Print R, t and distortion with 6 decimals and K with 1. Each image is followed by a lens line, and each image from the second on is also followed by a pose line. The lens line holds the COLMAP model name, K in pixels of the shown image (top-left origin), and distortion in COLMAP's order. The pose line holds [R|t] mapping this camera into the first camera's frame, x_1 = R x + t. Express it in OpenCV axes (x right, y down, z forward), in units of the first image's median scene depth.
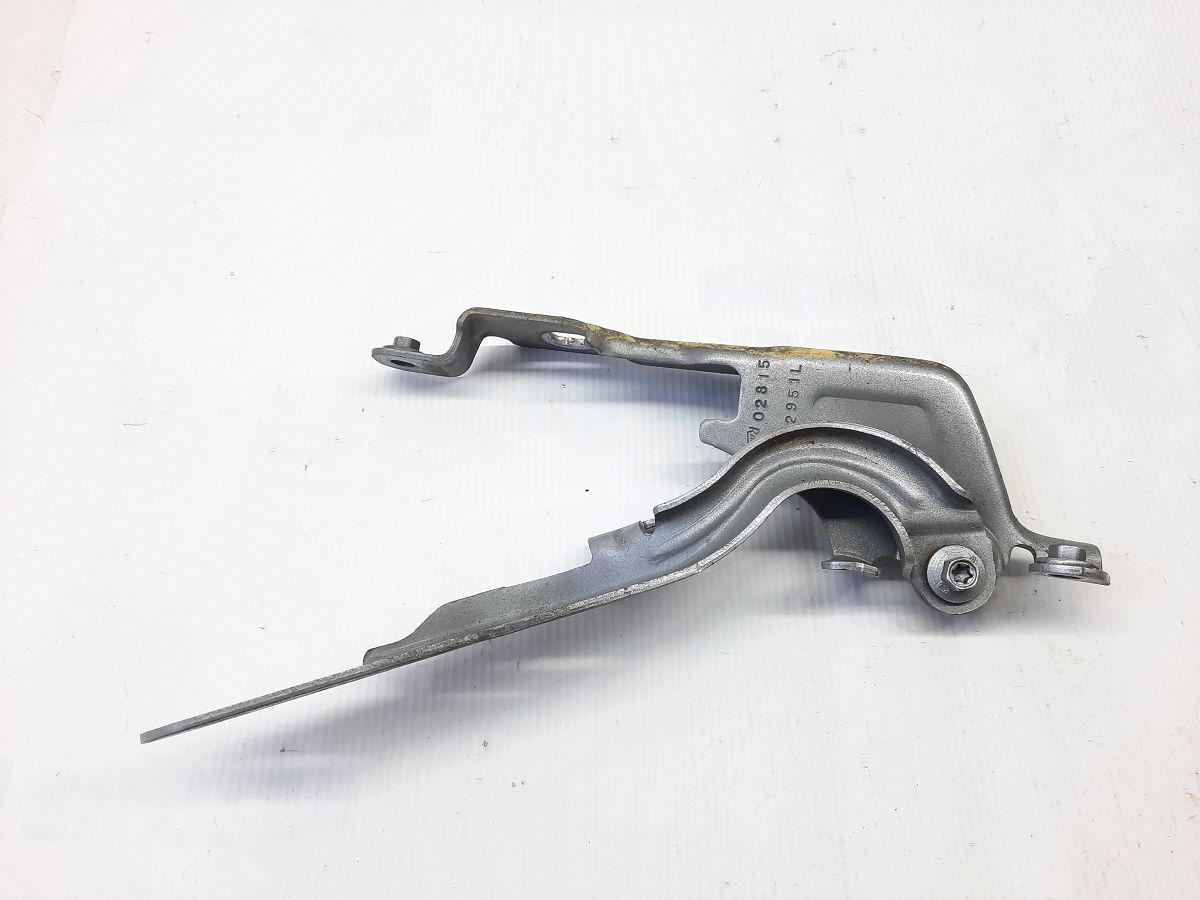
lens RADIAL K [[874.9, 0, 594.3], [0, 874.9, 451.8], [0, 0, 1]] dist [0.012330, -0.034645]
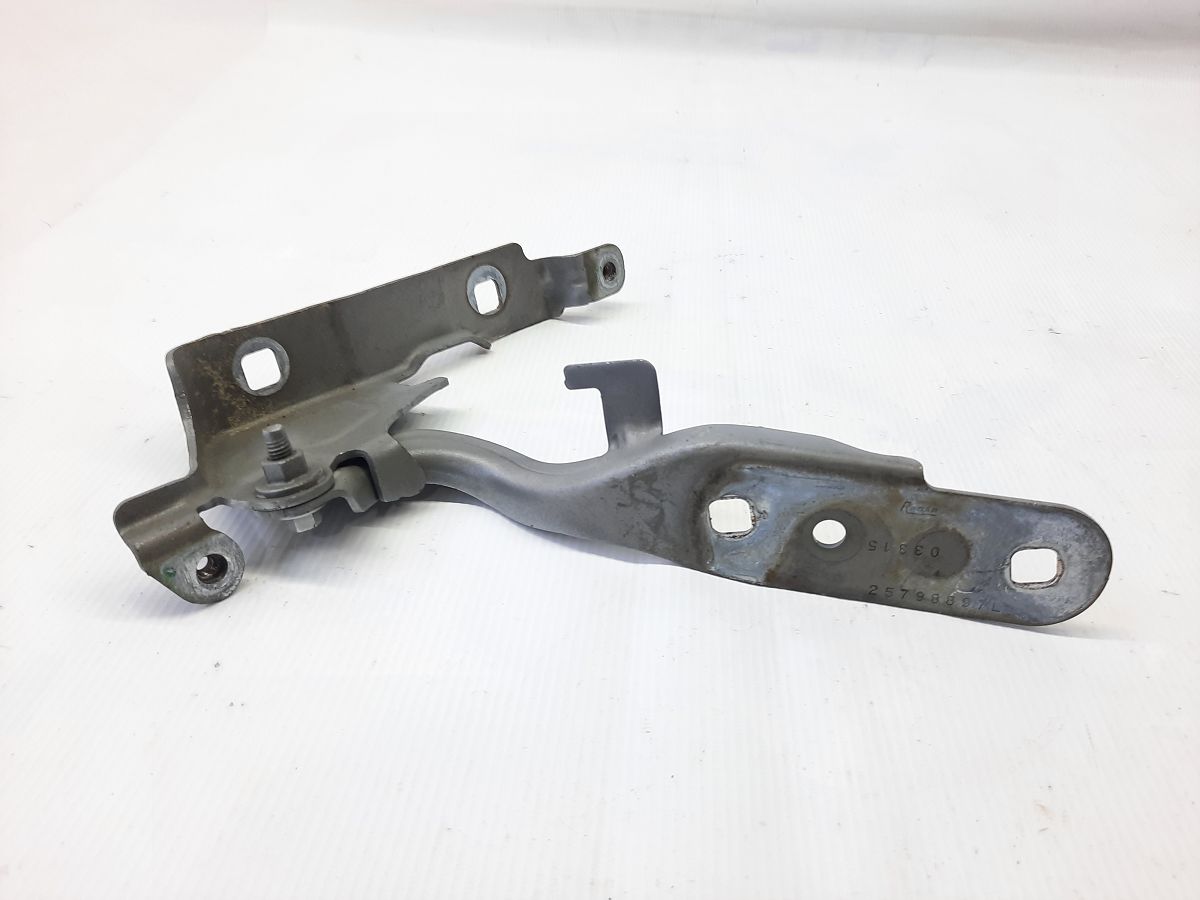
lens RADIAL K [[874.9, 0, 597.6], [0, 874.9, 444.5], [0, 0, 1]] dist [0.012330, -0.034645]
pose [[0.994028, 0.099980, -0.043731, 0.273594], [-0.108802, 0.877228, -0.467582, 0.520923], [-0.008387, 0.469548, 0.882867, 0.124394]]
